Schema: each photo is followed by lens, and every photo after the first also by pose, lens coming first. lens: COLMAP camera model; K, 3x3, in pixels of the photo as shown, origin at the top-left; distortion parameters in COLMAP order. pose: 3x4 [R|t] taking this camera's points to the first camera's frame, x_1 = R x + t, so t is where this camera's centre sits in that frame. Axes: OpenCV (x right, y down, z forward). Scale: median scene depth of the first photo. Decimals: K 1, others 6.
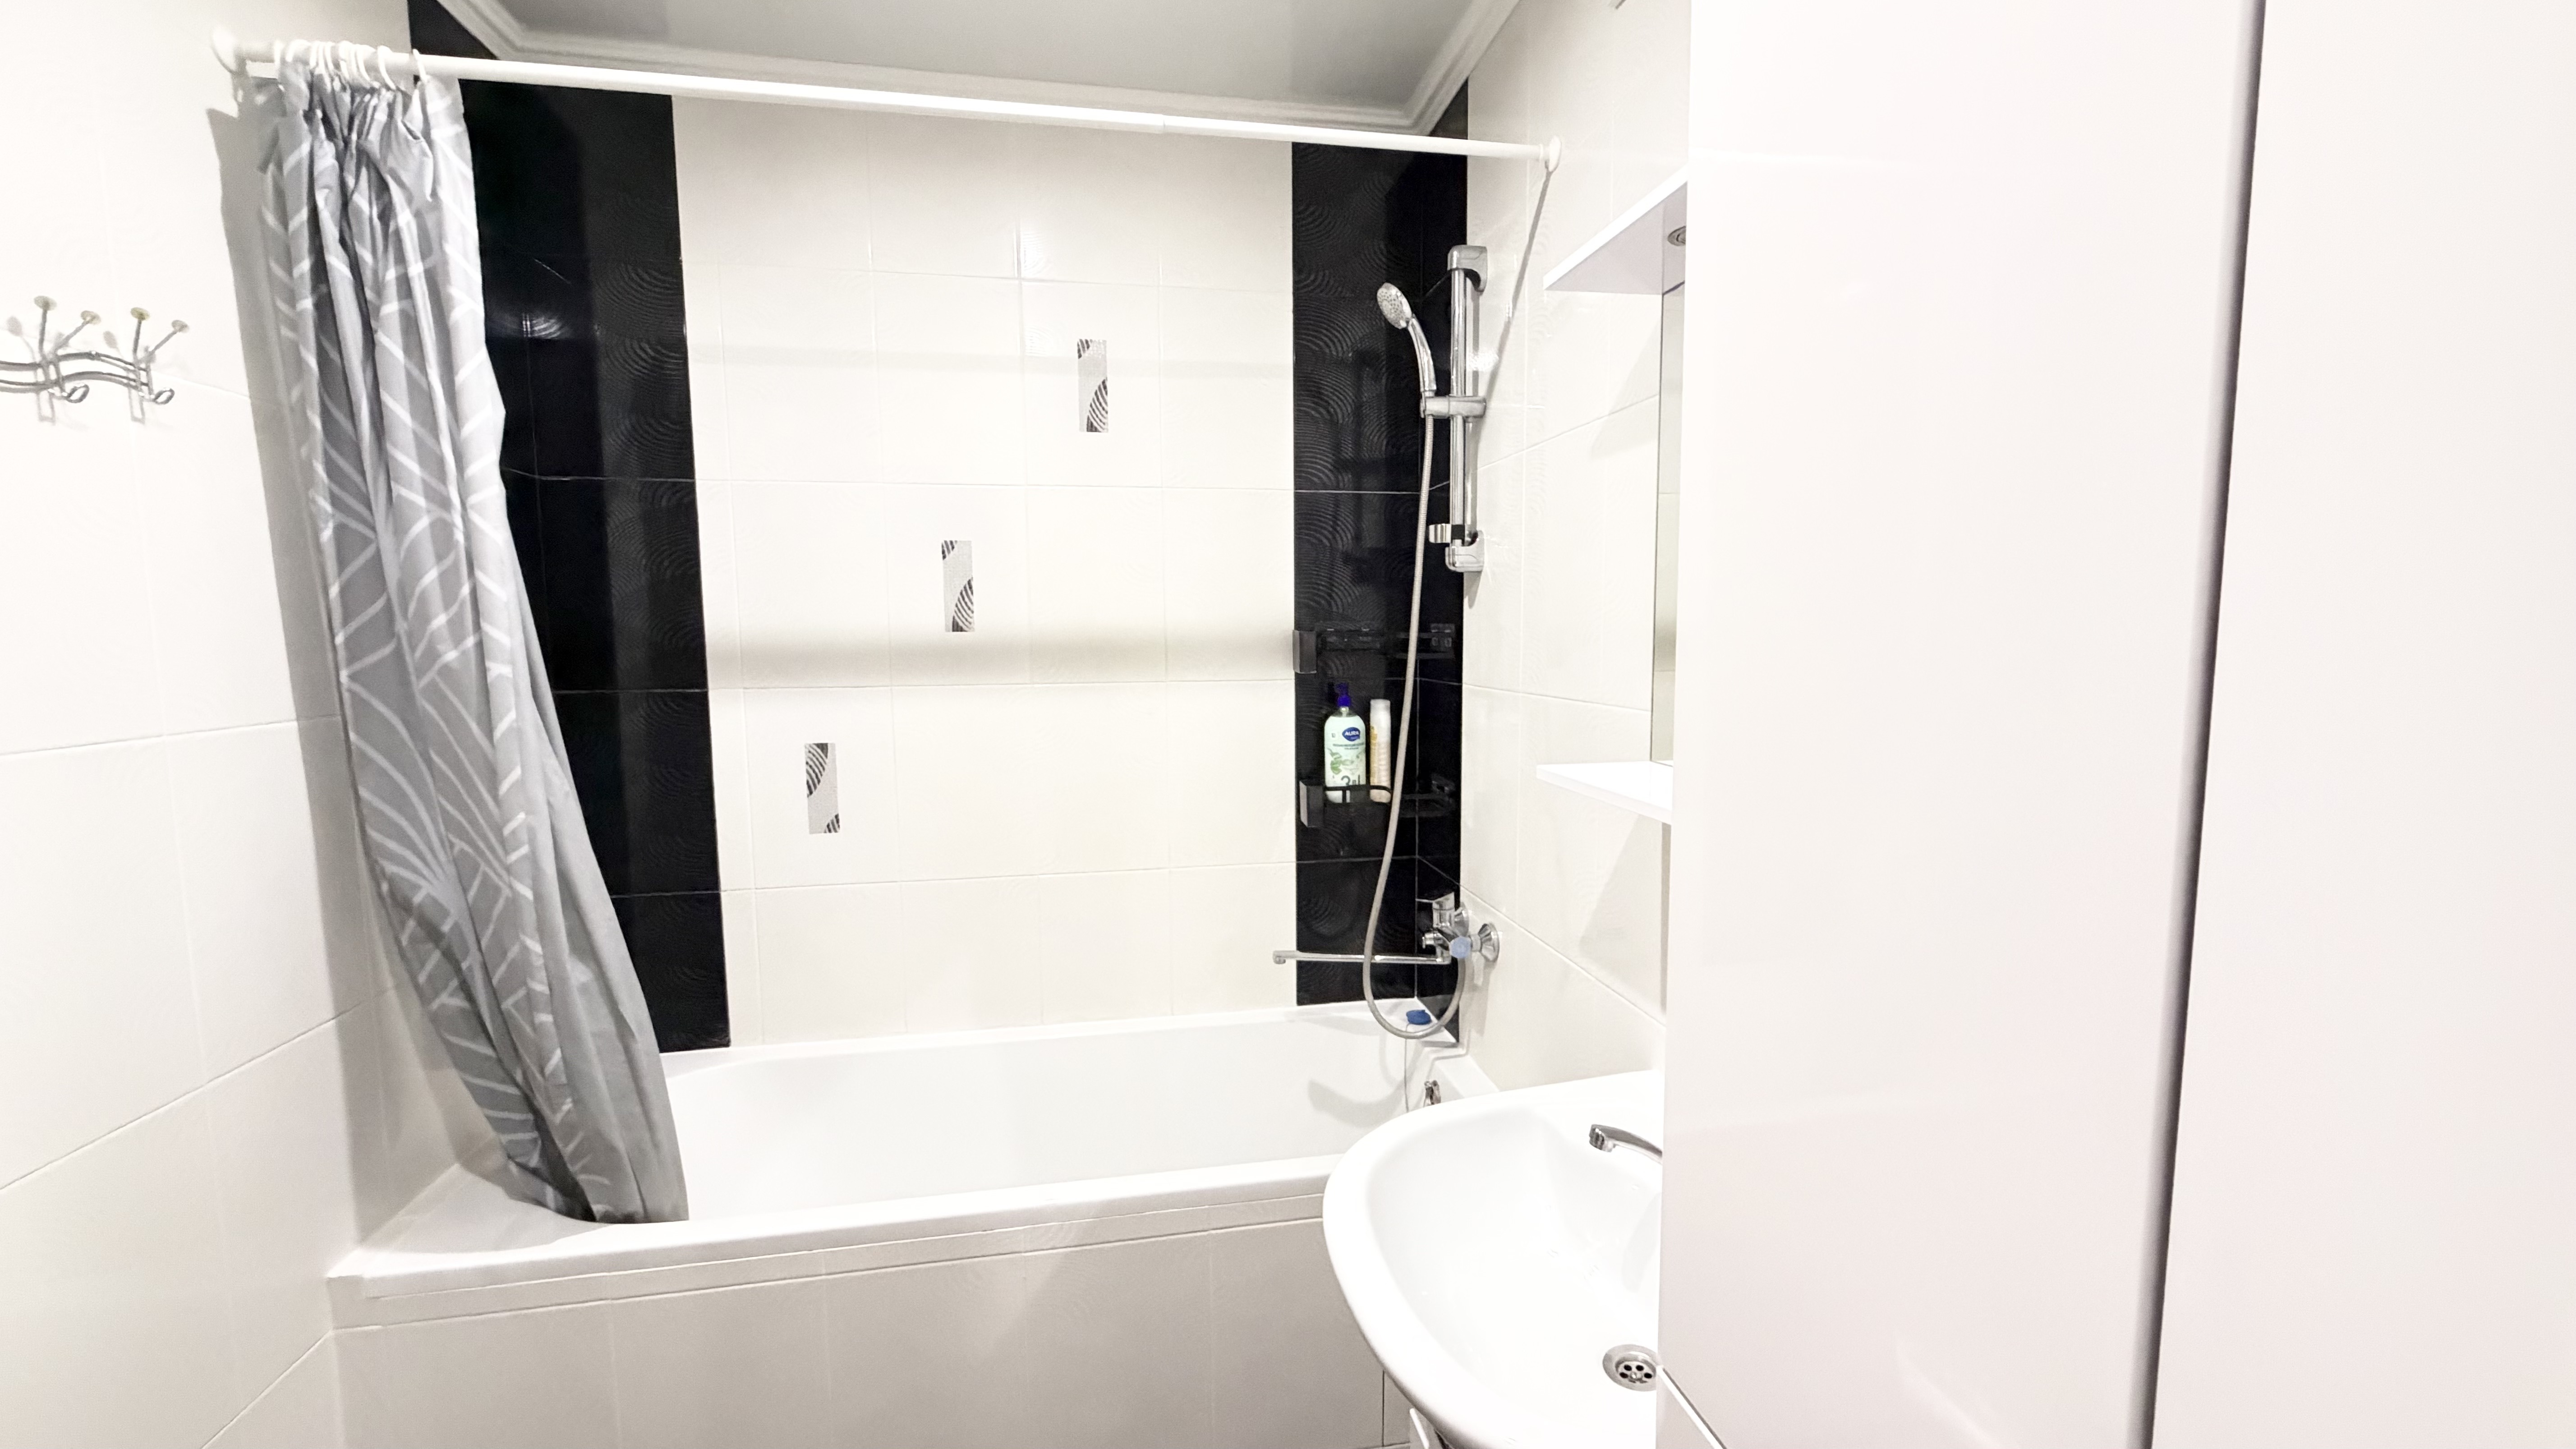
lens RADIAL K [[1036.1, 0, 1289.1], [0, 1036.1, 731.1], [0, 0, 1]] dist [-0.000705, -0.000037]
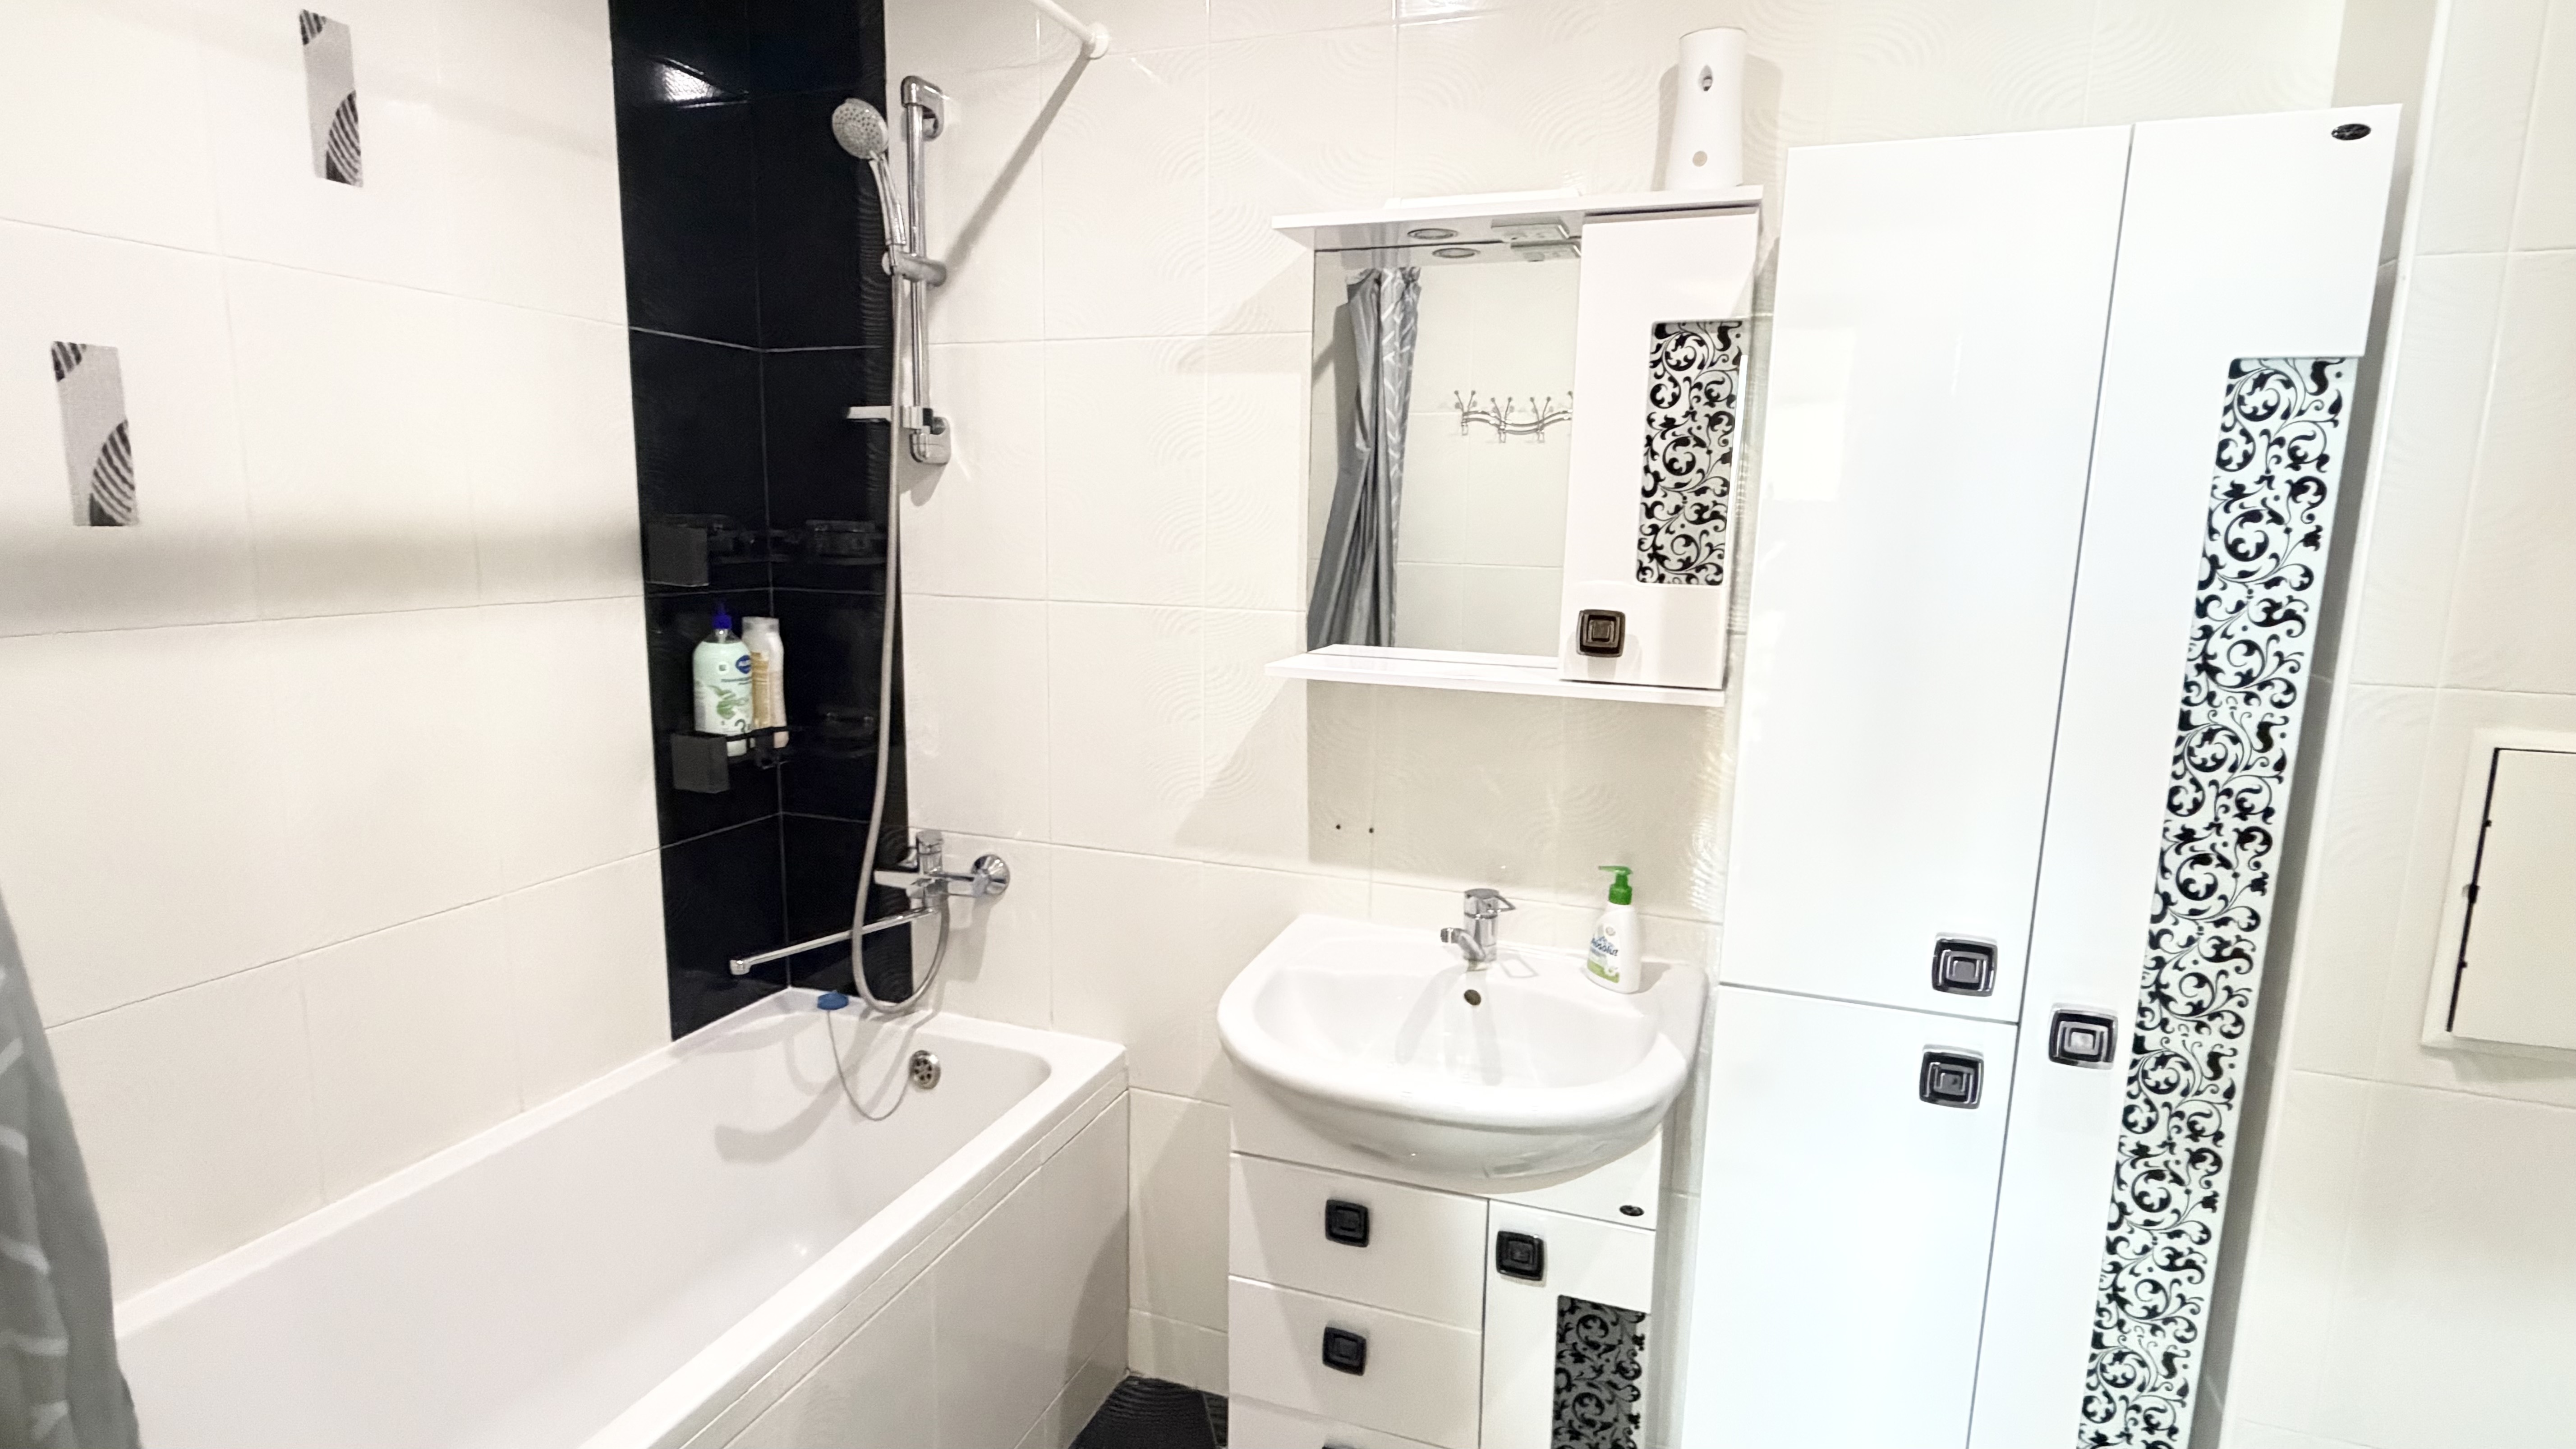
lens RADIAL K [[1309.8, 0, 1275.5], [0, 1309.8, 732.3], [0, 0, 1]] dist [0.000809, 0.000677]
pose [[0.511912, -0.125491, 0.849823, -0.572110], [0.064210, 0.992095, 0.107822, -0.026801], [-0.856635, -0.000628, 0.515923, 0.165171]]
